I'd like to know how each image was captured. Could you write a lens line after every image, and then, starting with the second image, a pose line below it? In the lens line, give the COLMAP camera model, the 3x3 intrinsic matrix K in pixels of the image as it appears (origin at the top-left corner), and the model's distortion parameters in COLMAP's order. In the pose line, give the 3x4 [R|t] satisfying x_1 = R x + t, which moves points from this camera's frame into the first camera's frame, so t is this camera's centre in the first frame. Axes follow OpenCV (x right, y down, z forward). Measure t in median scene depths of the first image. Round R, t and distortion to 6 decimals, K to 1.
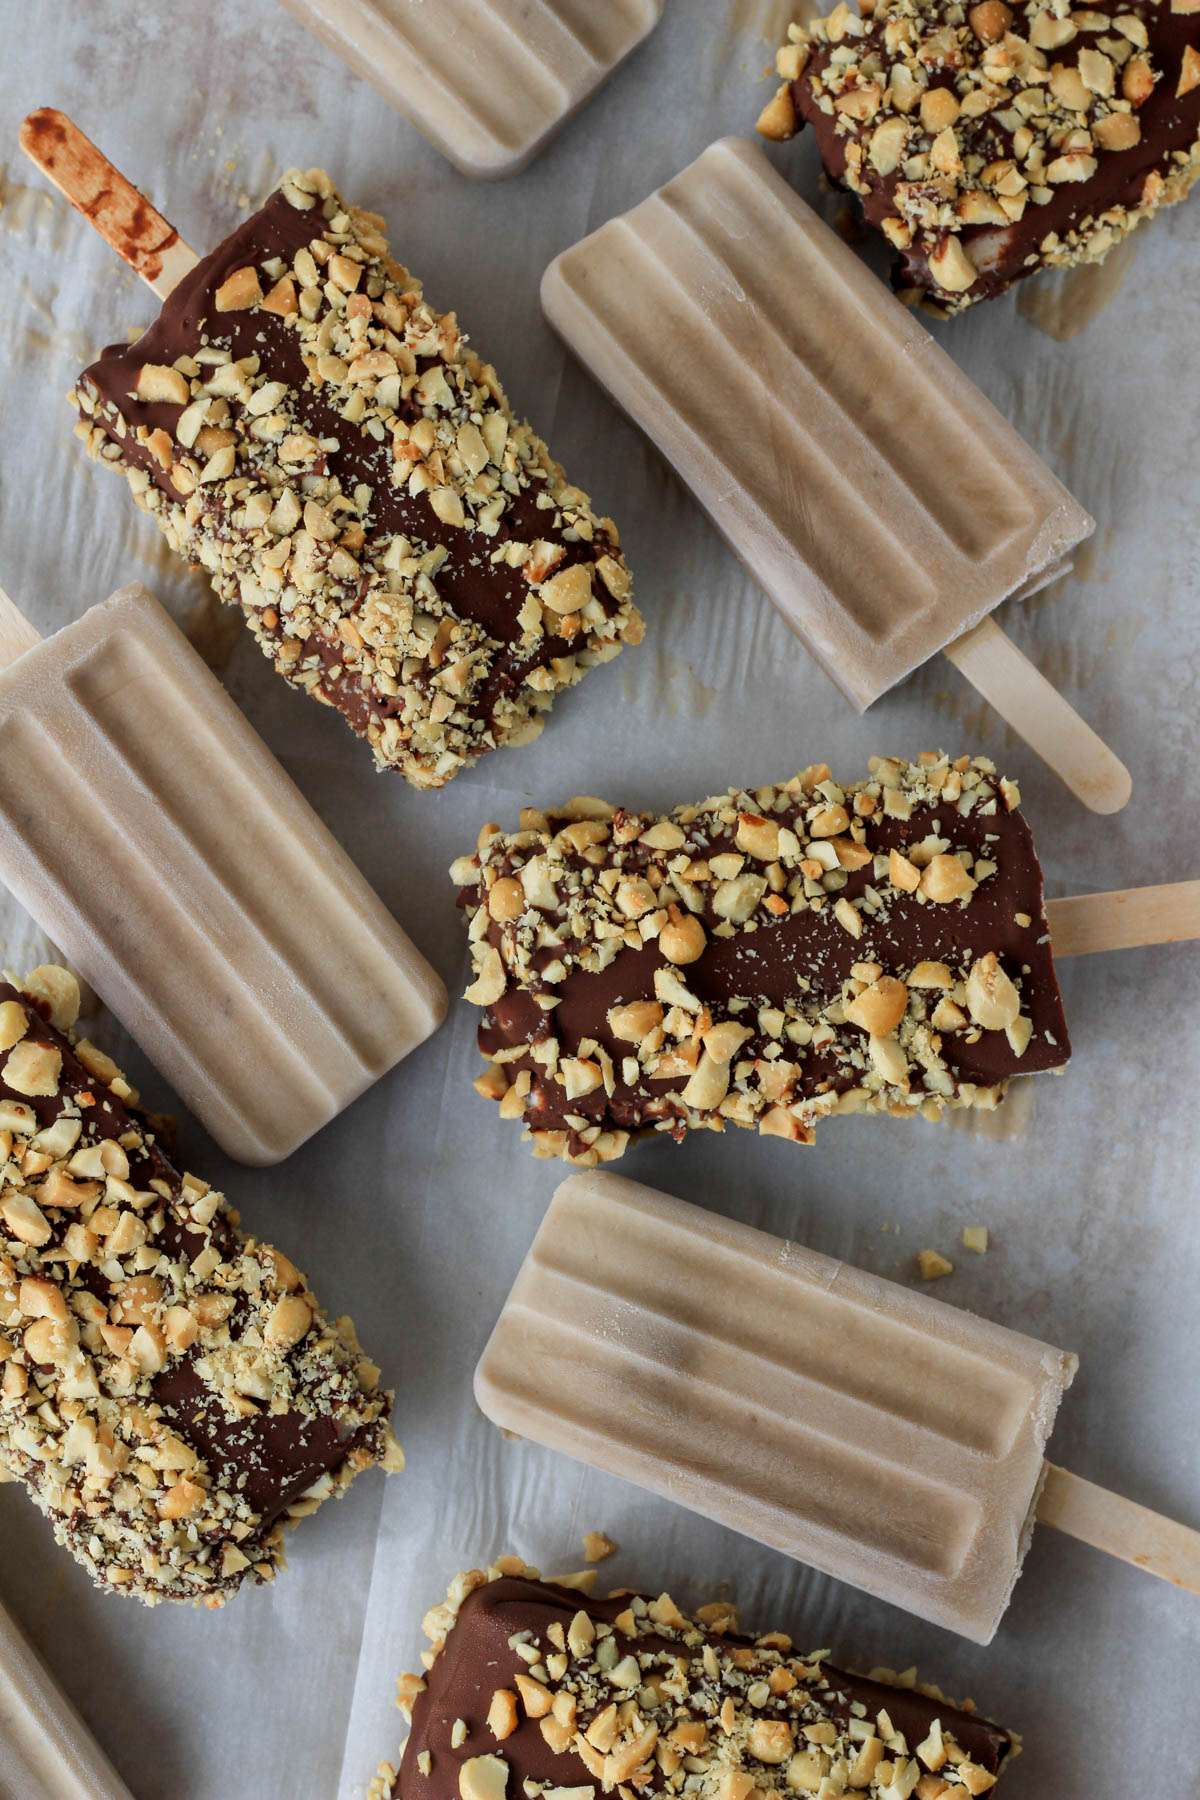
lens RADIAL K [[4666.1, 0, 599.8], [0, 4666.1, 902.8], [0, 0, 1]] dist [-0.123328, 0.000000]
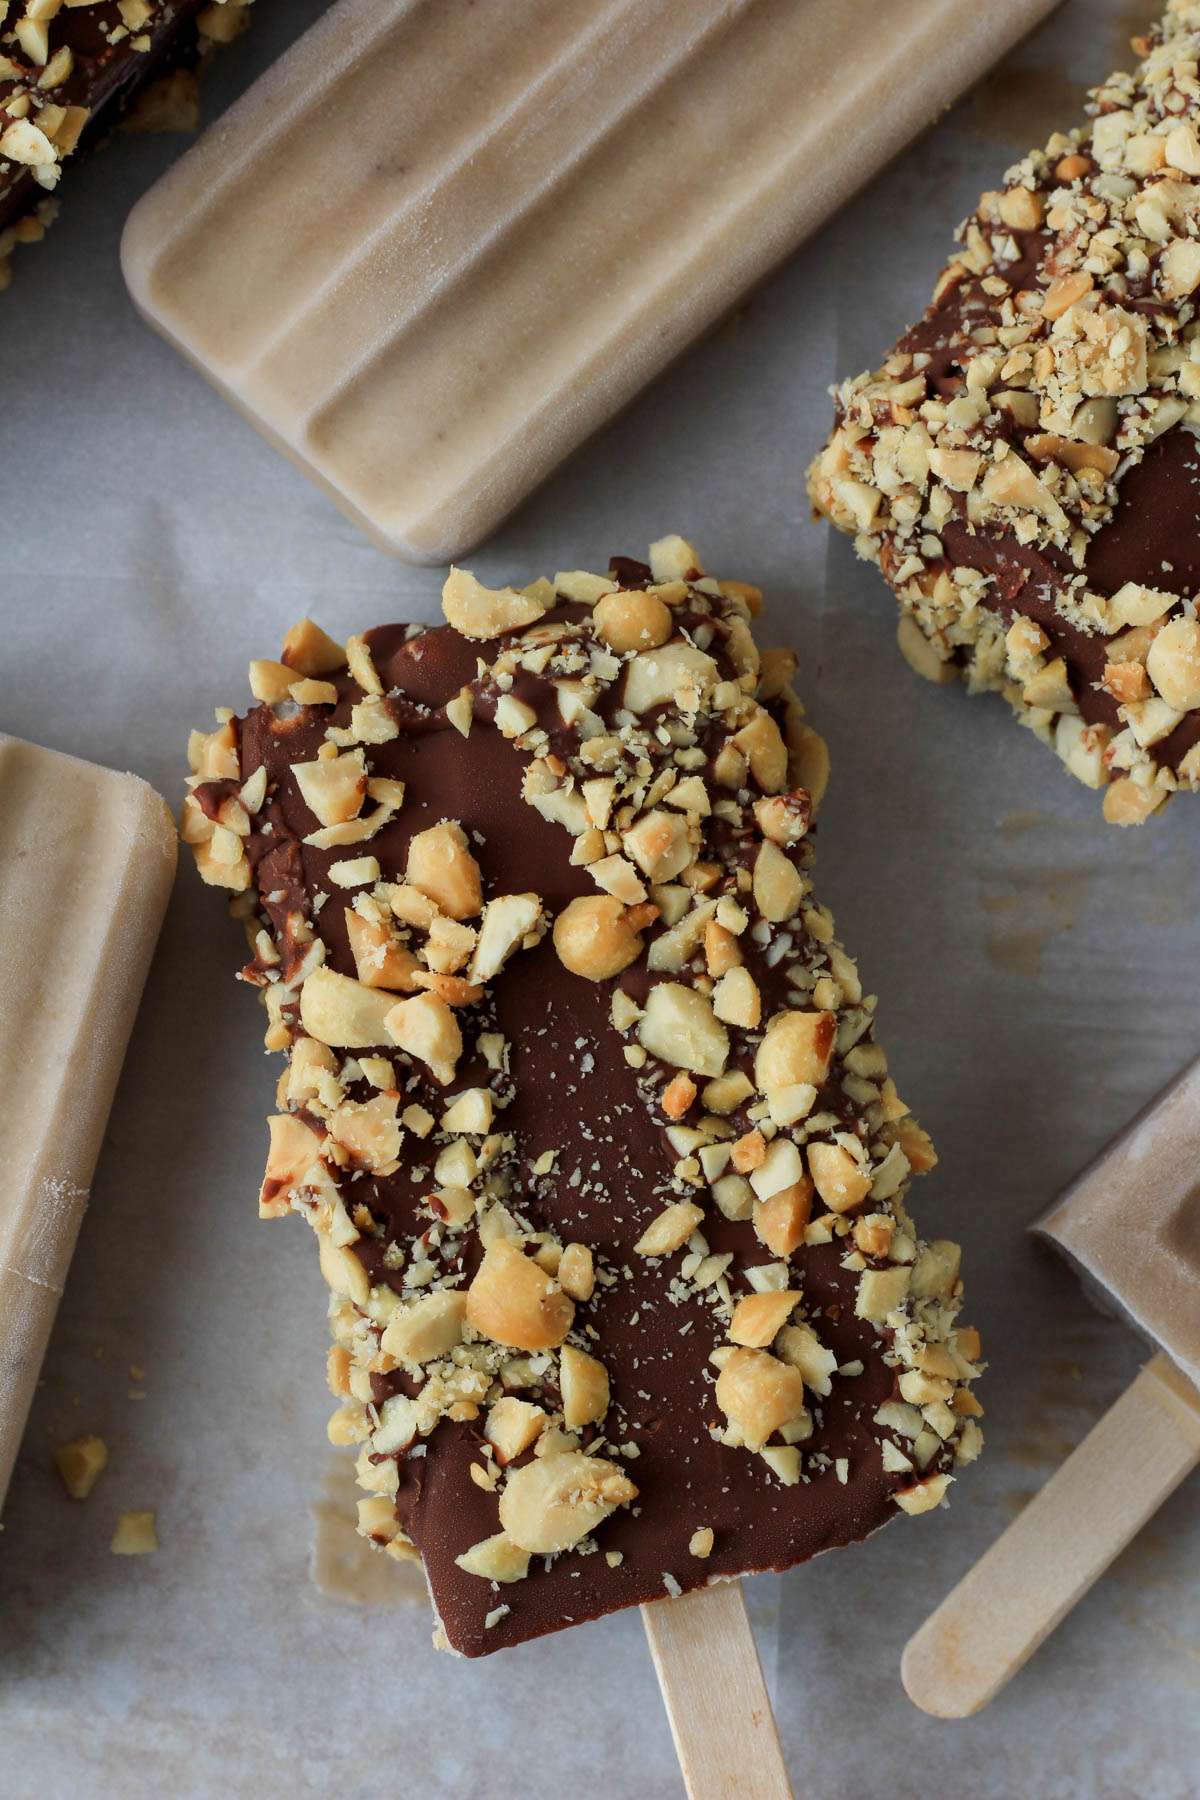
lens RADIAL K [[4666.1, 0, 603.6], [0, 4666.1, 900.1], [0, 0, 1]] dist [-0.123328, 0.000000]
pose [[0.113758, 0.989966, -0.083820, 0.060191], [-0.993467, 0.114122, -0.000449, 0.006844], [0.009121, 0.083323, 0.996481, 0.441052]]
